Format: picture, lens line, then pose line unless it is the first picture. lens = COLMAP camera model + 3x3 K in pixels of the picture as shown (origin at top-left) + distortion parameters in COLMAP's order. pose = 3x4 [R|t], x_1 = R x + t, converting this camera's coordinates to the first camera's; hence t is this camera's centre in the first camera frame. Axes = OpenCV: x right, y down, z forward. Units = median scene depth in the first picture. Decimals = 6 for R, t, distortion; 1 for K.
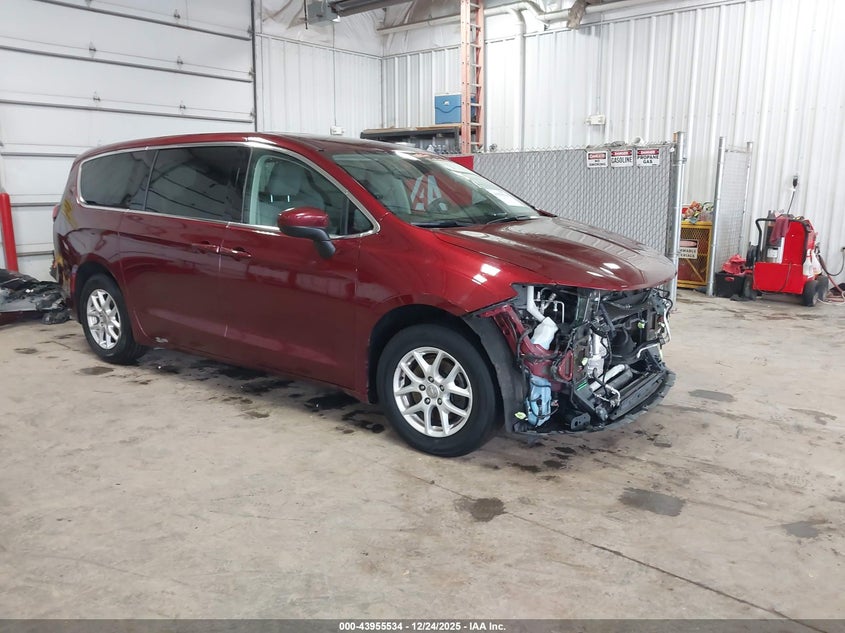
lens RADIAL K [[639.8, 0, 422.5], [0, 639.8, 315.9], [0, 0, 1]] dist [0.014333, 0.006426]
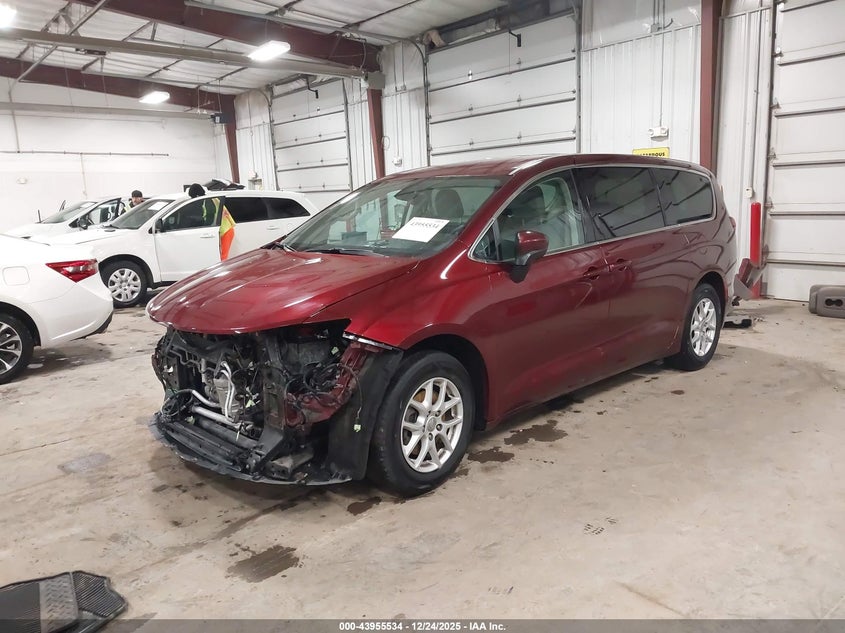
lens RADIAL K [[635.7, 0, 423.0], [0, 635.7, 313.7], [0, 0, 1]] dist [0.016172, -0.000418]
pose [[-0.138572, 0.186604, -0.972613, 1.269669], [-0.169459, 0.963137, 0.208930, -0.338654], [0.975747, 0.193770, -0.101842, 1.505431]]
